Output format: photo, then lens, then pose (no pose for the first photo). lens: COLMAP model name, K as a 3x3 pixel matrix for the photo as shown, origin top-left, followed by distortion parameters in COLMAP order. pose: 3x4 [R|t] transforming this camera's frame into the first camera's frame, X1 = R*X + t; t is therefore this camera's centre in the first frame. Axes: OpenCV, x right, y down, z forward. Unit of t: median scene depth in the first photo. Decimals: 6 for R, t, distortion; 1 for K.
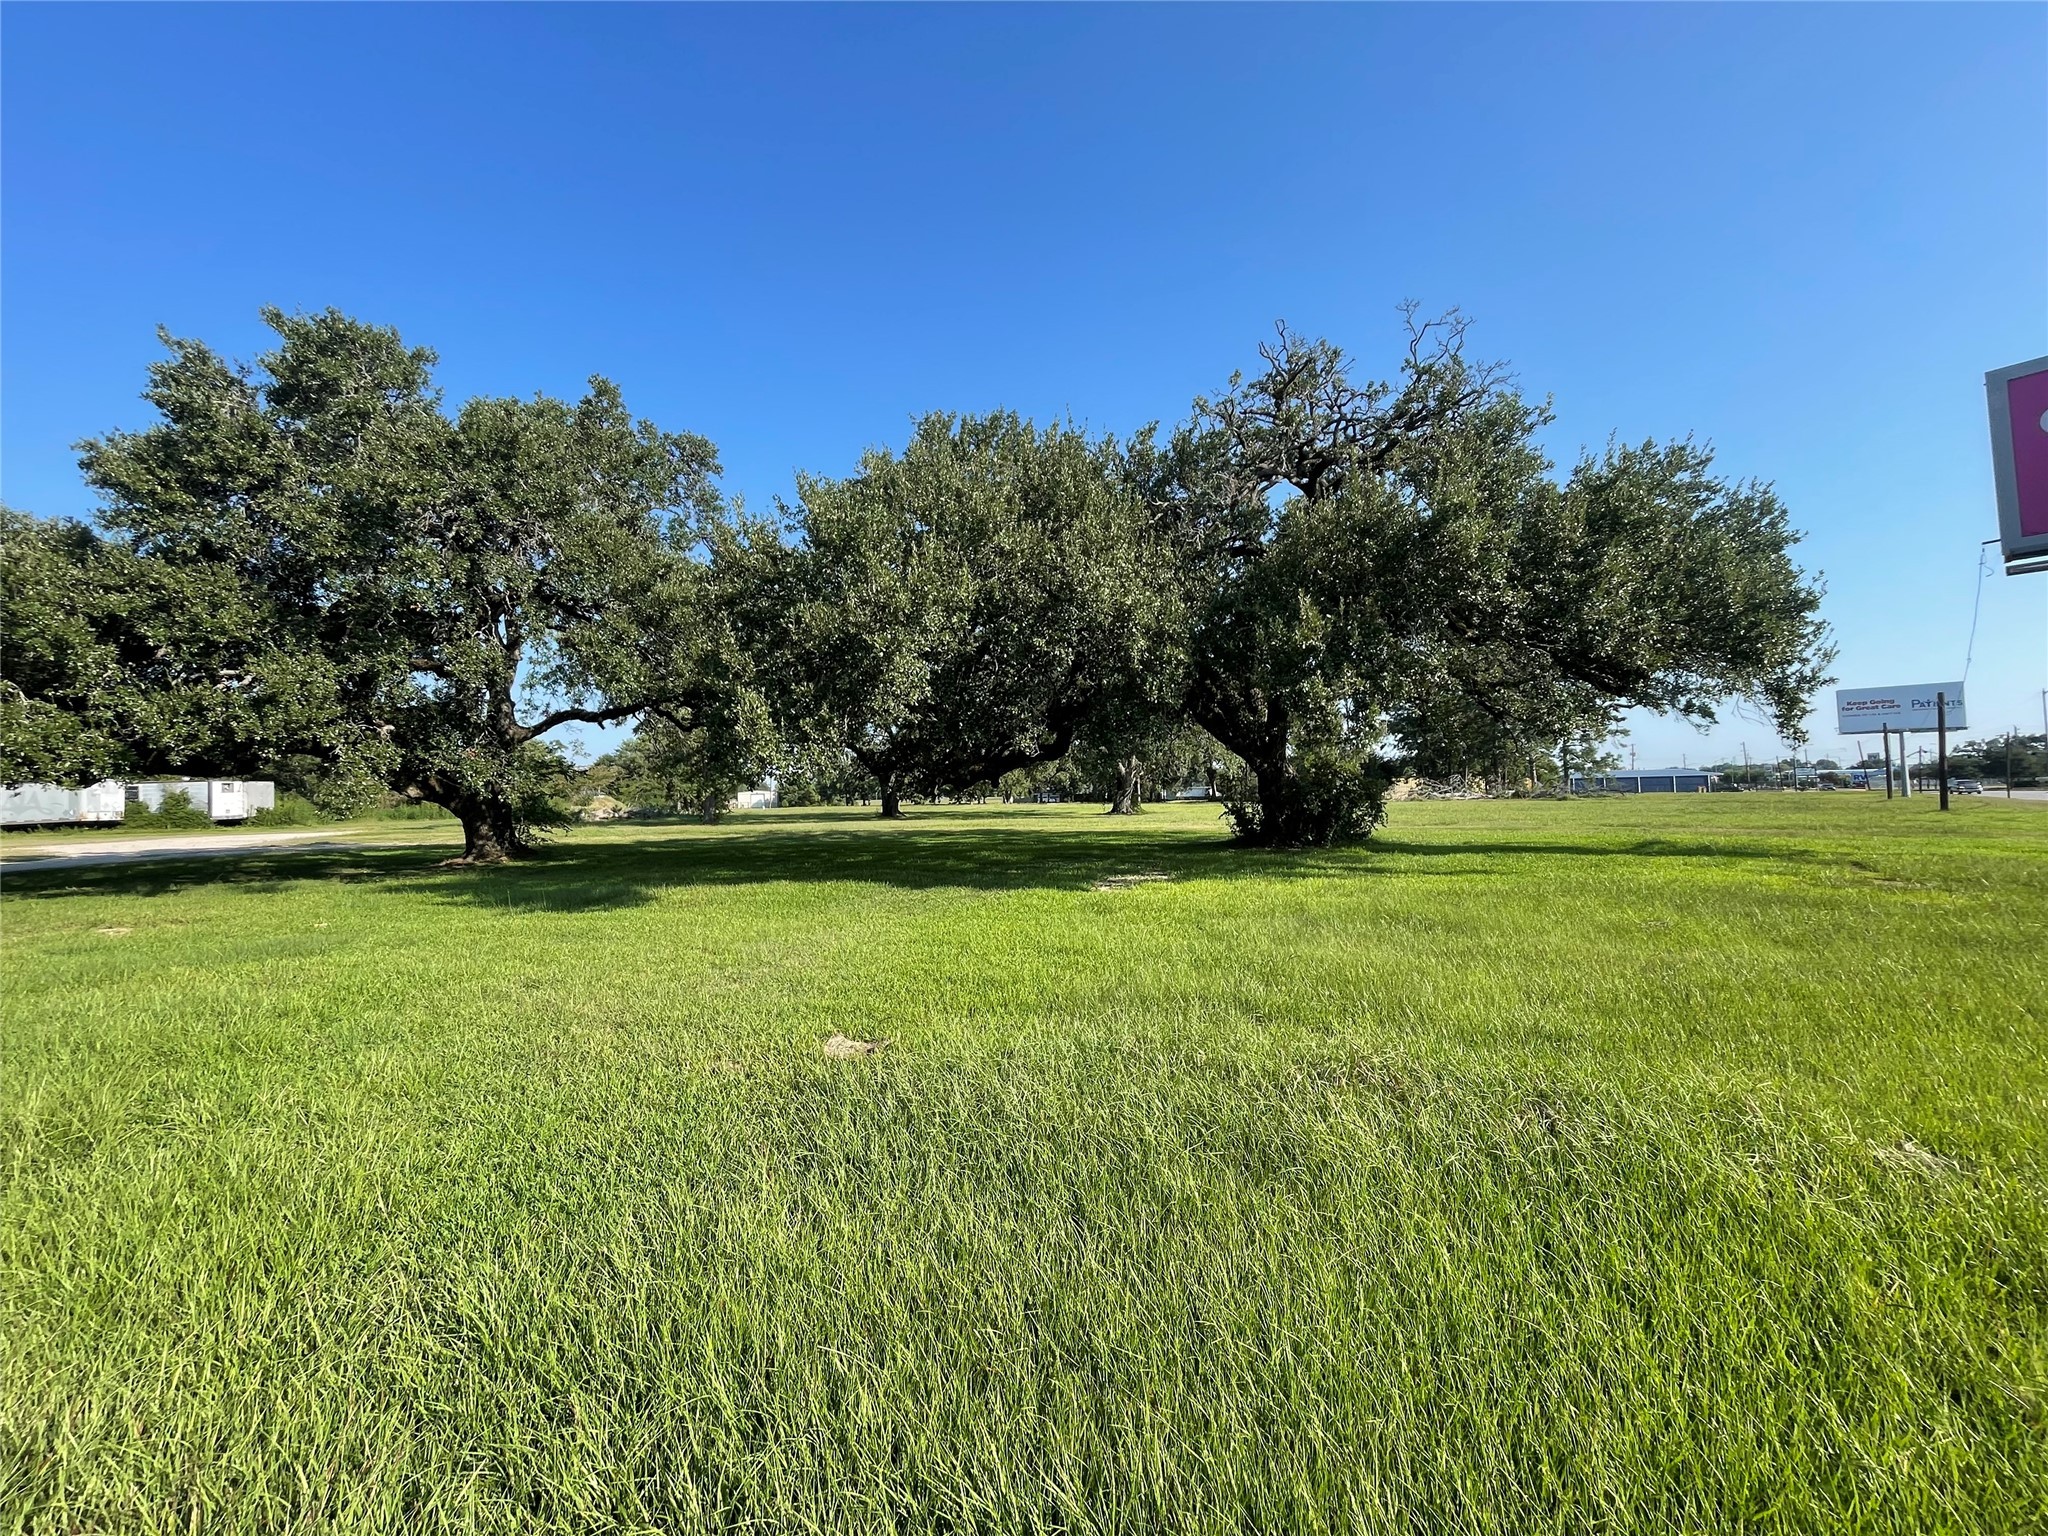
lens RADIAL K [[827.3, 0, 1024.6], [0, 827.3, 755.9], [0, 0, 1]] dist [-0.001601, 0.000669]
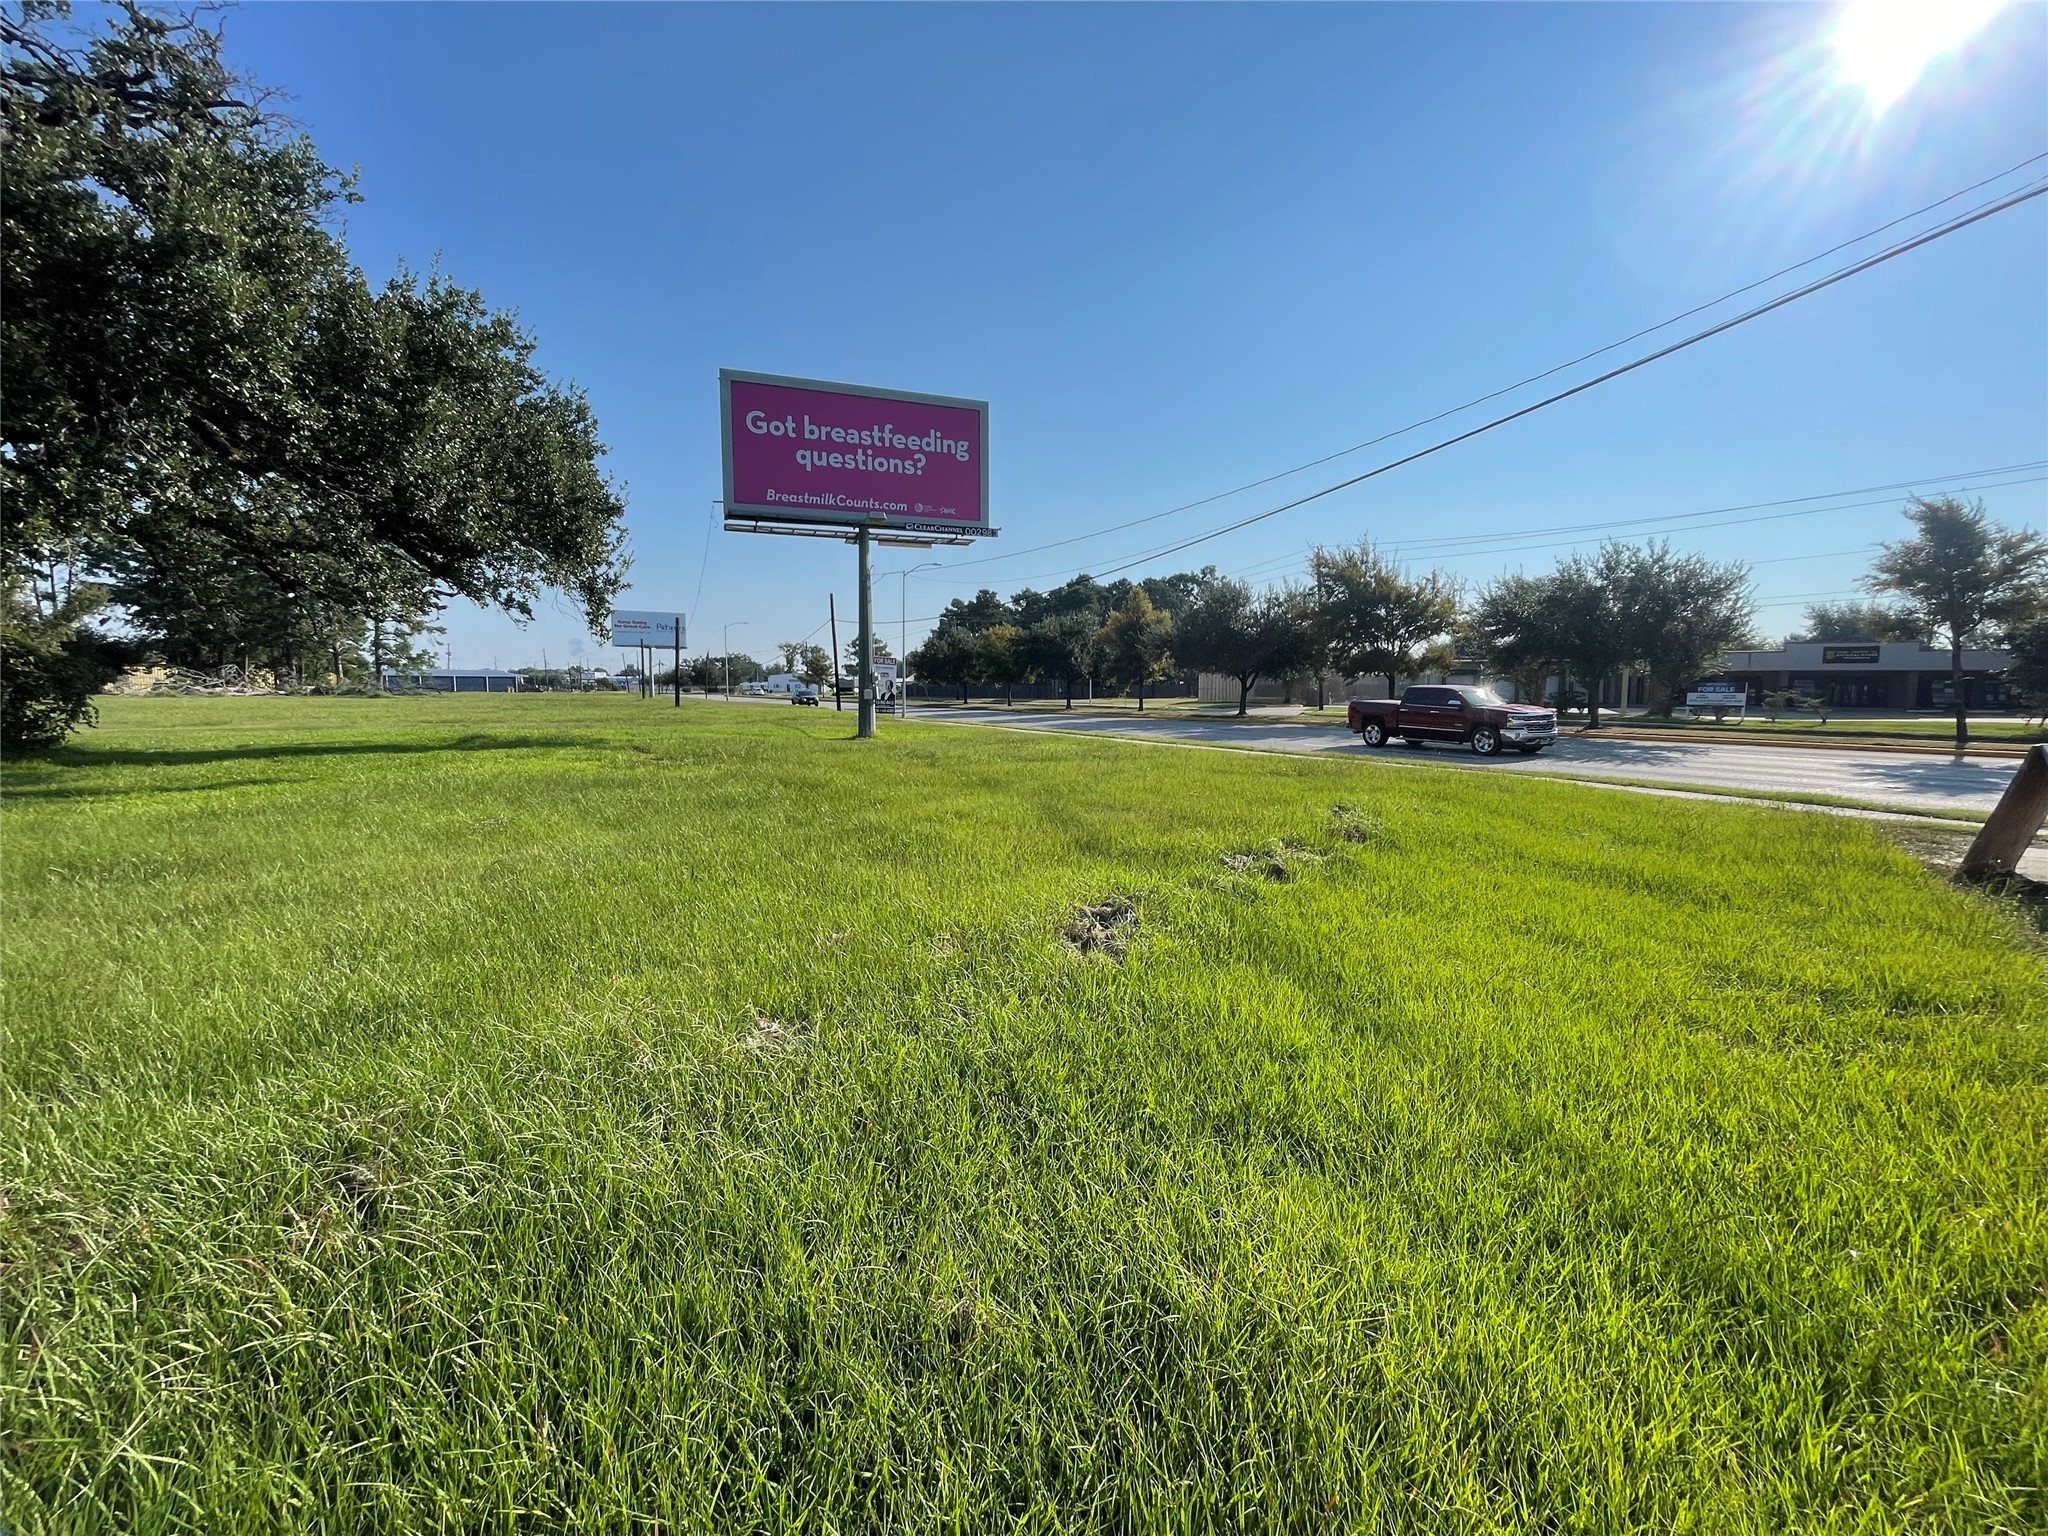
lens RADIAL K [[822.2, 0, 1021.5], [0, 822.2, 758.5], [0, 0, 1]] dist [-0.000679, 0.000489]
pose [[0.322987, -0.059266, 0.944546, 0.061230], [-0.058458, 0.994882, 0.082414, 0.015164], [-0.944596, -0.081835, 0.317870, 0.096842]]
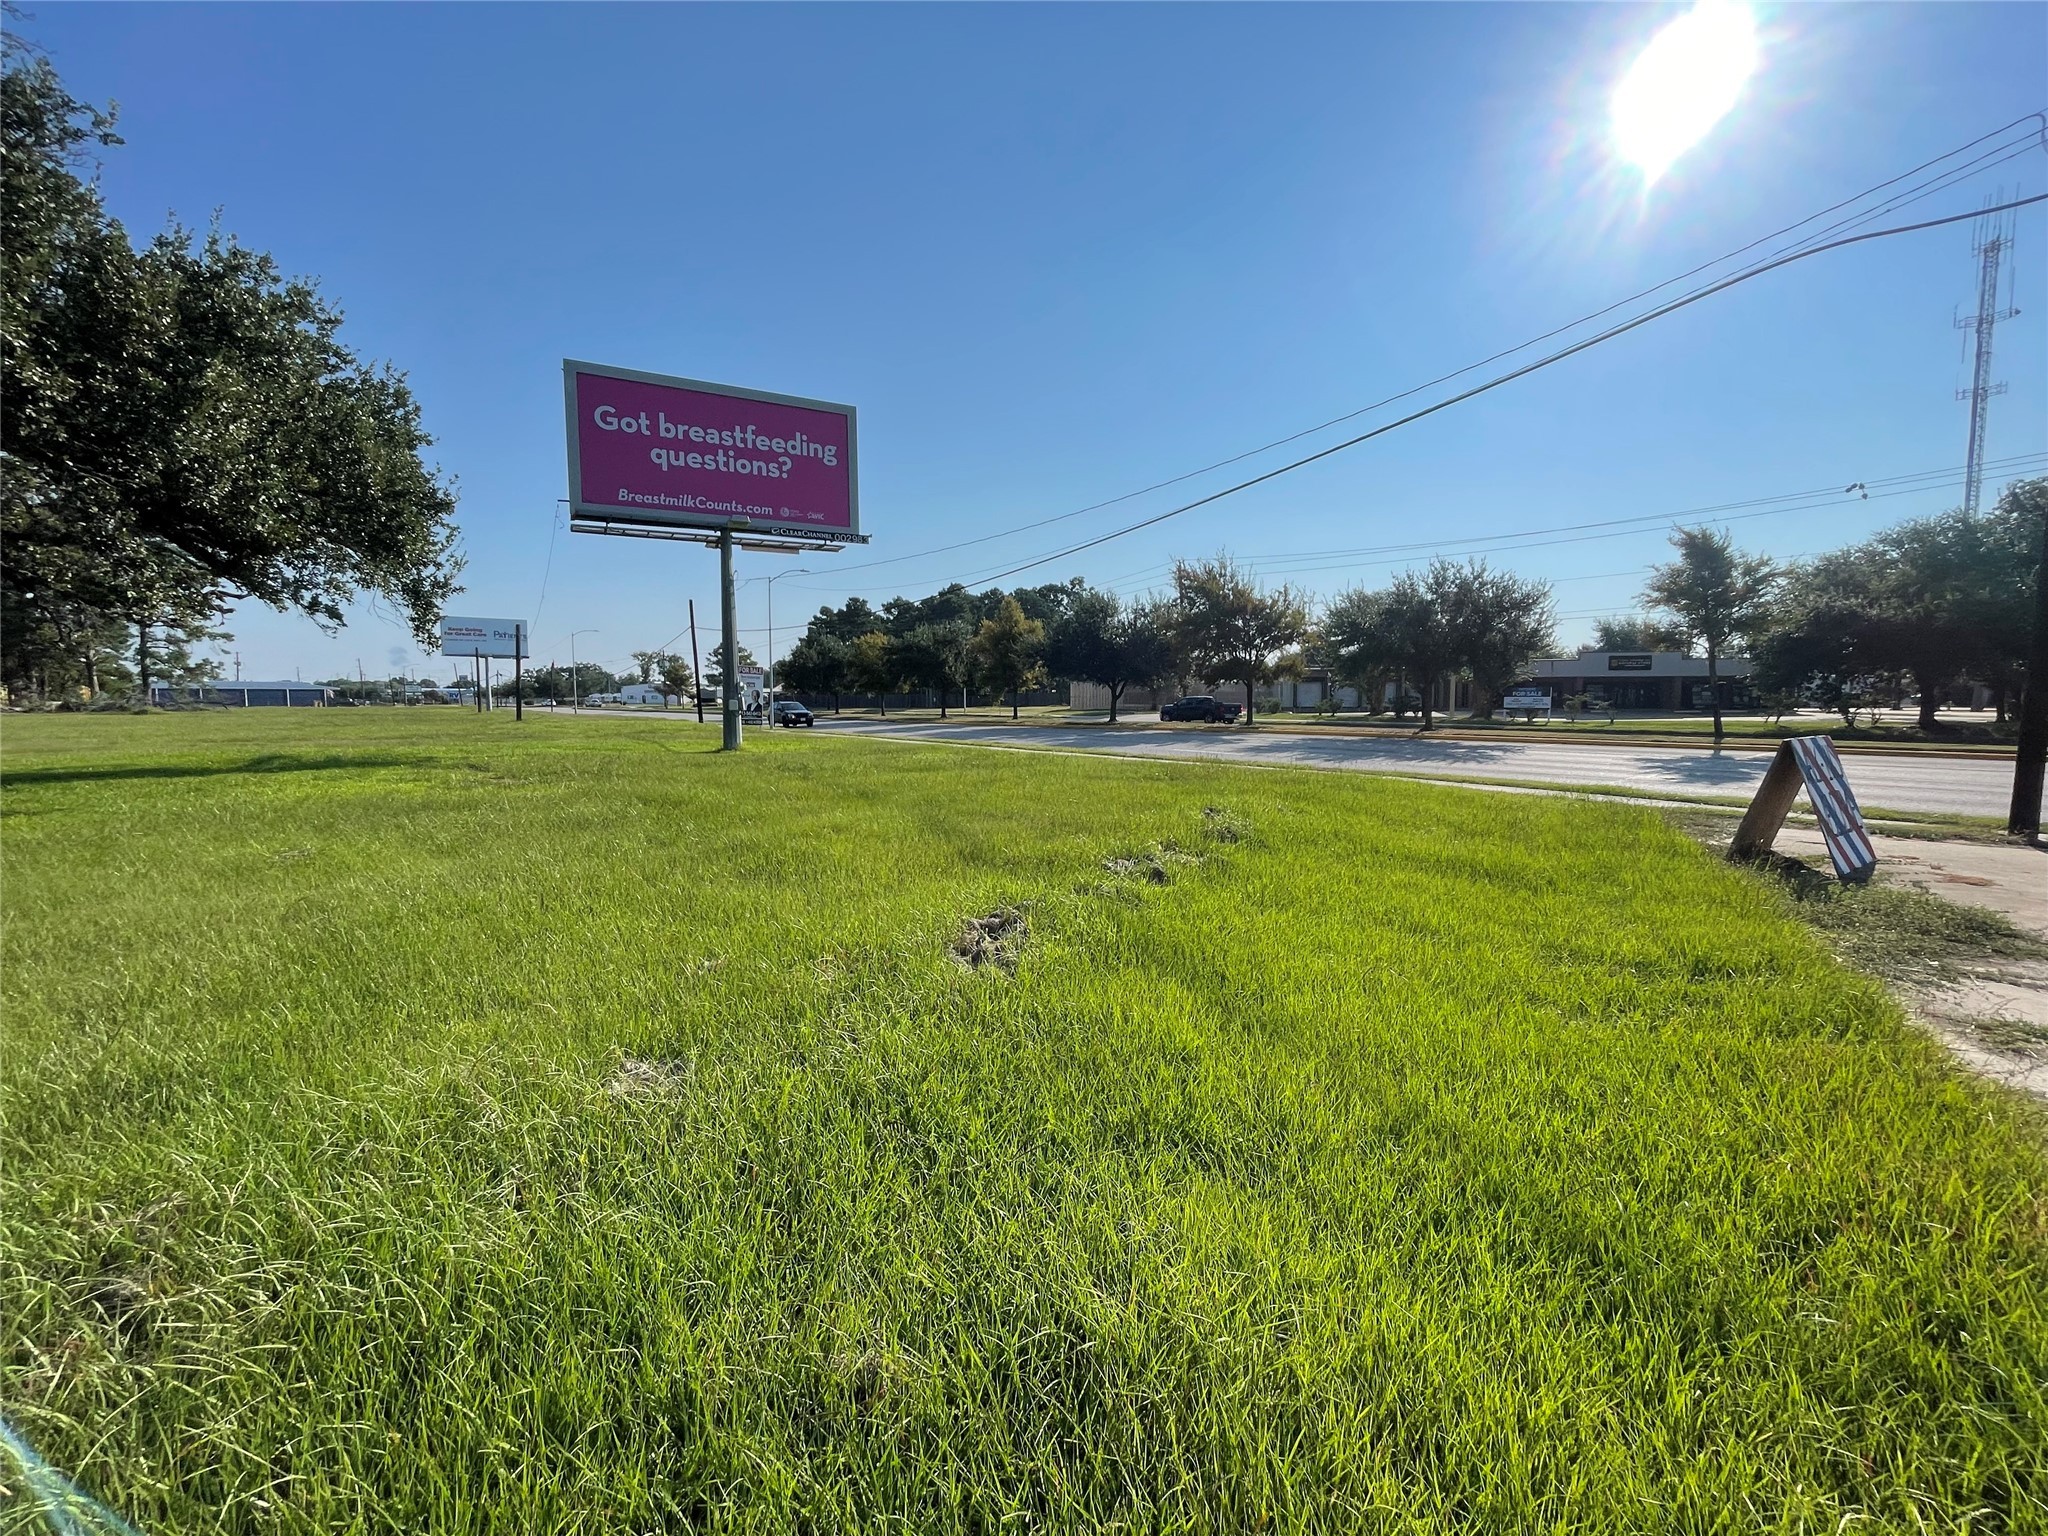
lens RADIAL K [[822.2, 0, 1021.5], [0, 822.2, 758.5], [0, 0, 1]] dist [-0.000679, 0.000489]
pose [[0.174806, -0.053864, 0.983129, 0.065166], [-0.049812, 0.996740, 0.063467, 0.015386], [-0.983342, -0.060066, 0.171553, 0.101744]]
